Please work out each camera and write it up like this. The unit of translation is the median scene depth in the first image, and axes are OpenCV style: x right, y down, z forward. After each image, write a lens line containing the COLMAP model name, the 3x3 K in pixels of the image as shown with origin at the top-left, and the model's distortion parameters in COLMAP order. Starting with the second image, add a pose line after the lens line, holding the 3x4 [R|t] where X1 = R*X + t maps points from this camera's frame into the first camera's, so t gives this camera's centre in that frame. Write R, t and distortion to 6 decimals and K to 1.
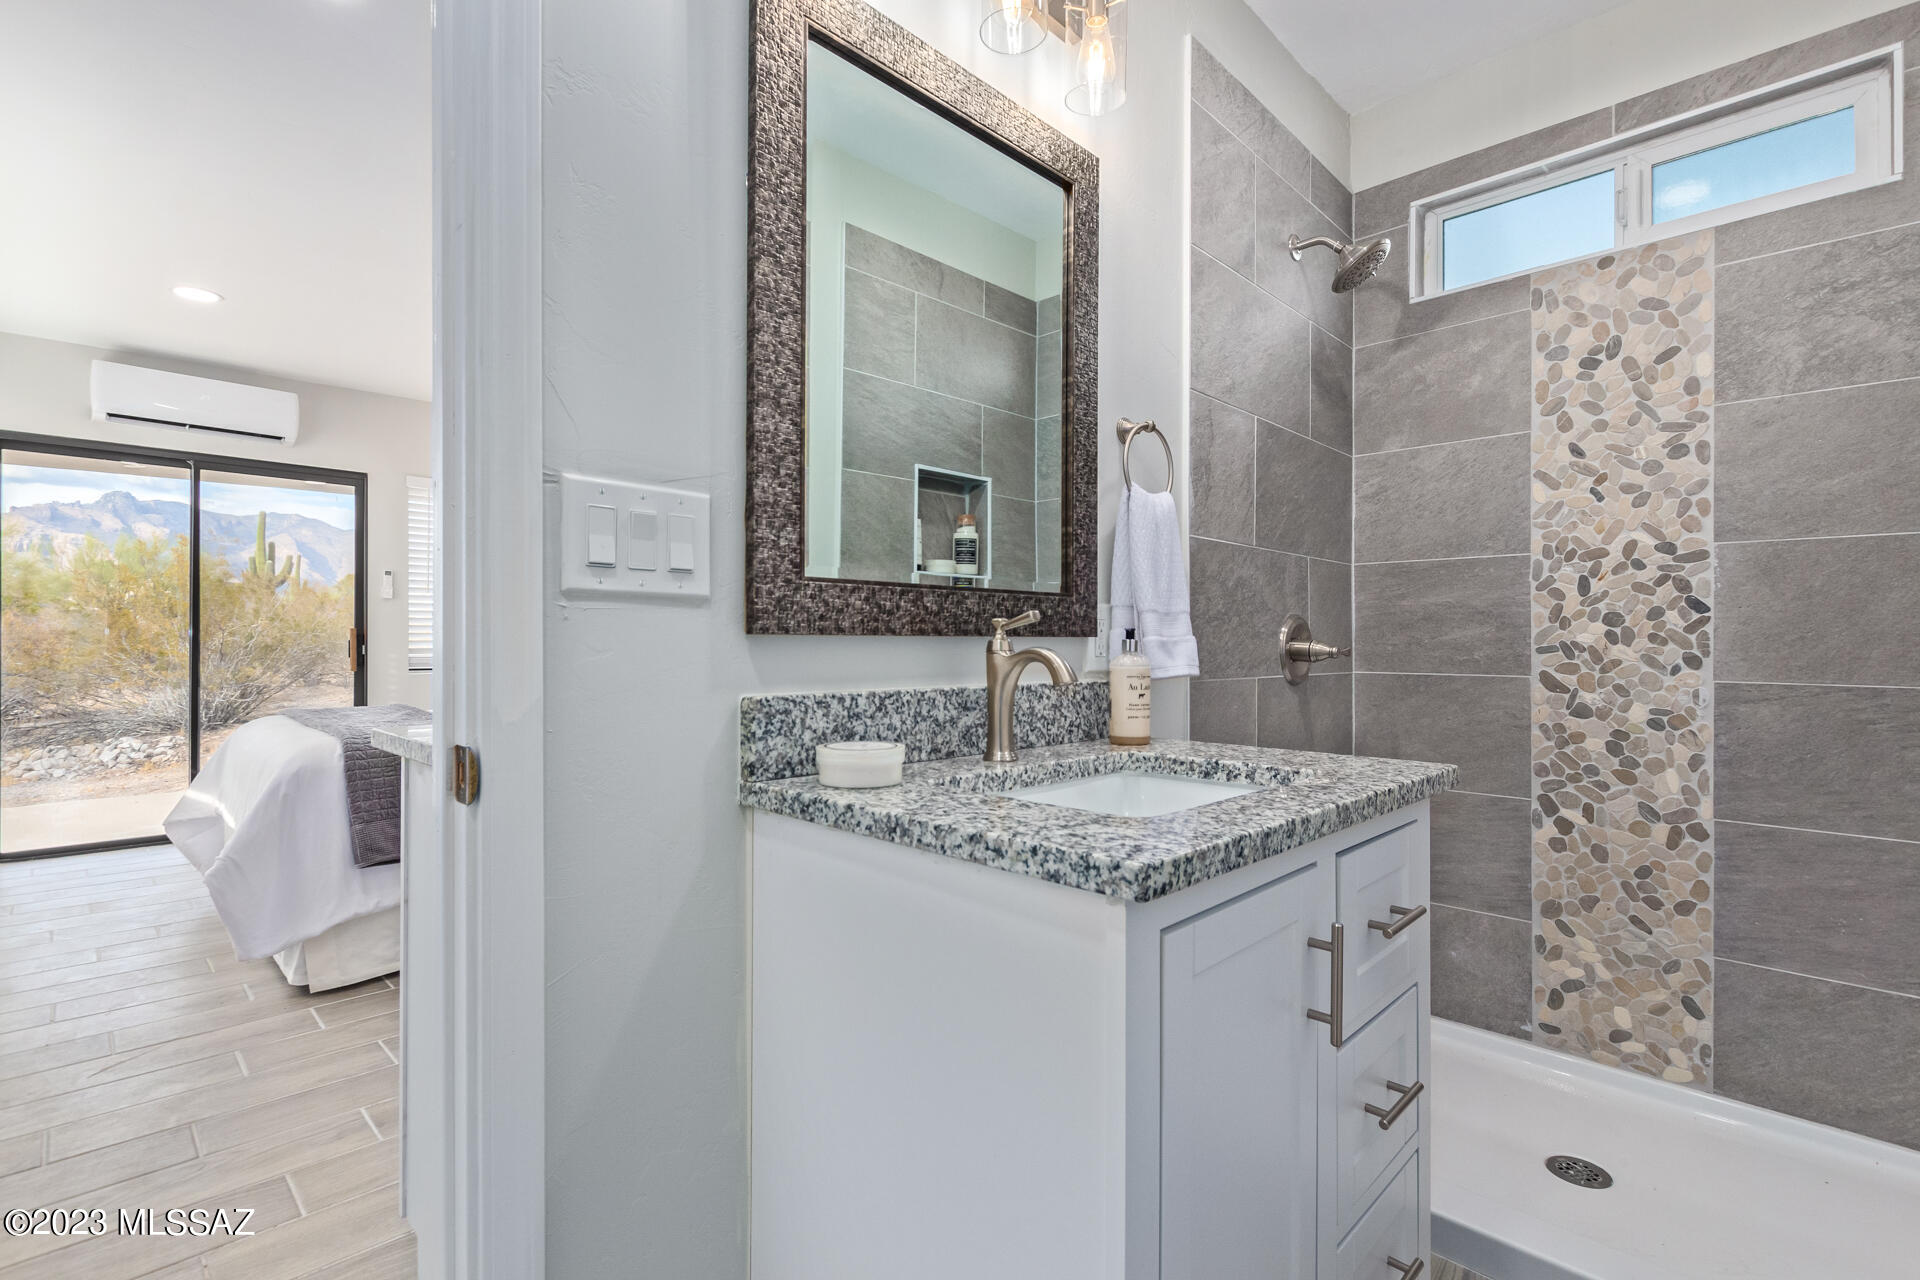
lens RADIAL K [[879.3, 0, 961.3], [0, 879.3, 642.9], [0, 0, 1]] dist [0.000839, -0.000230]
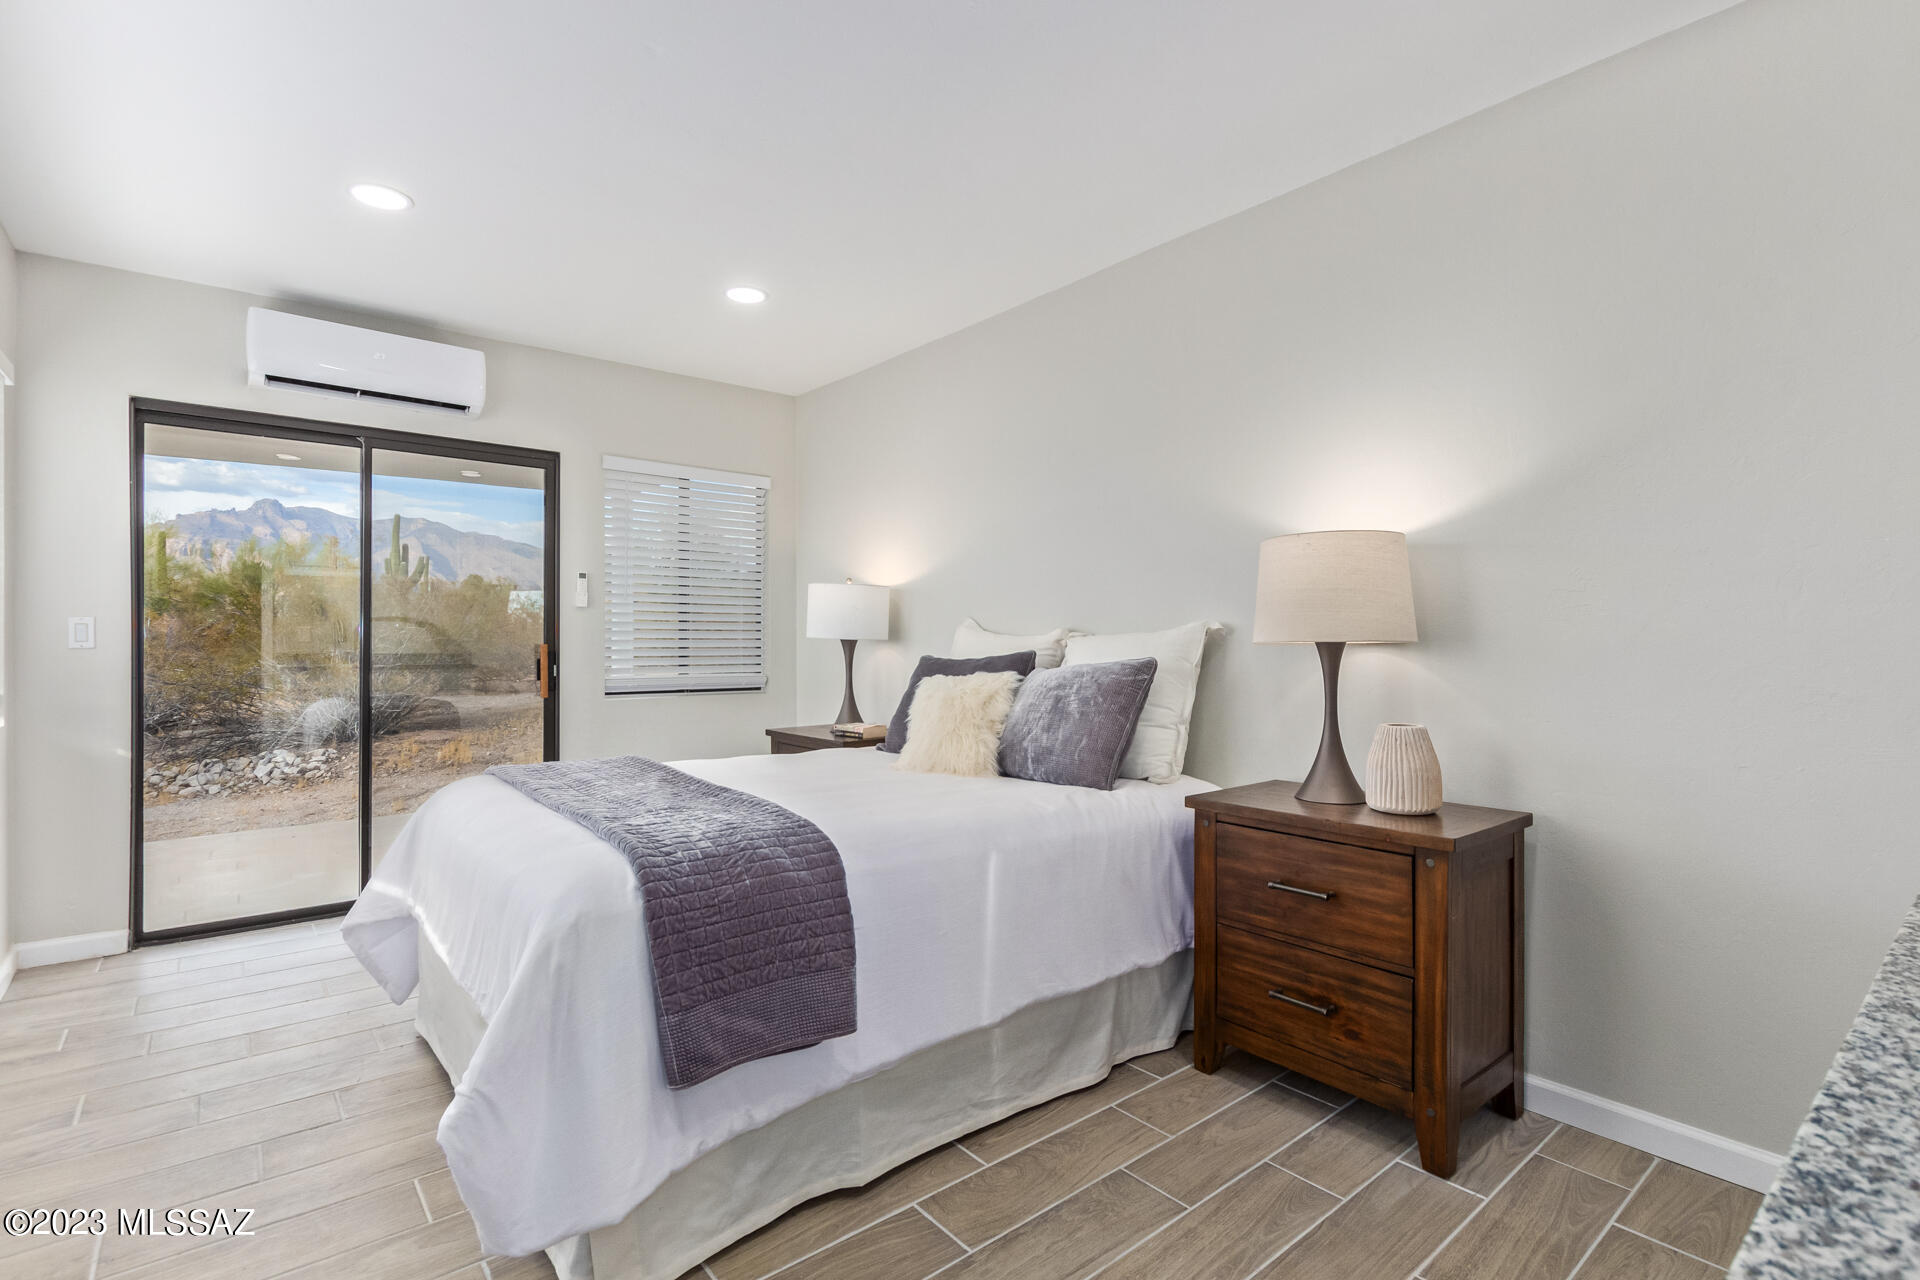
lens RADIAL K [[879.3, 0, 958.1], [0, 879.3, 640.1], [0, 0, 1]] dist [0.000839, -0.000230]
pose [[0.995173, 0.000767, -0.098132, -0.225040], [-0.000655, 0.999999, 0.001171, -0.021238], [0.098133, -0.001101, 0.995173, 0.224848]]
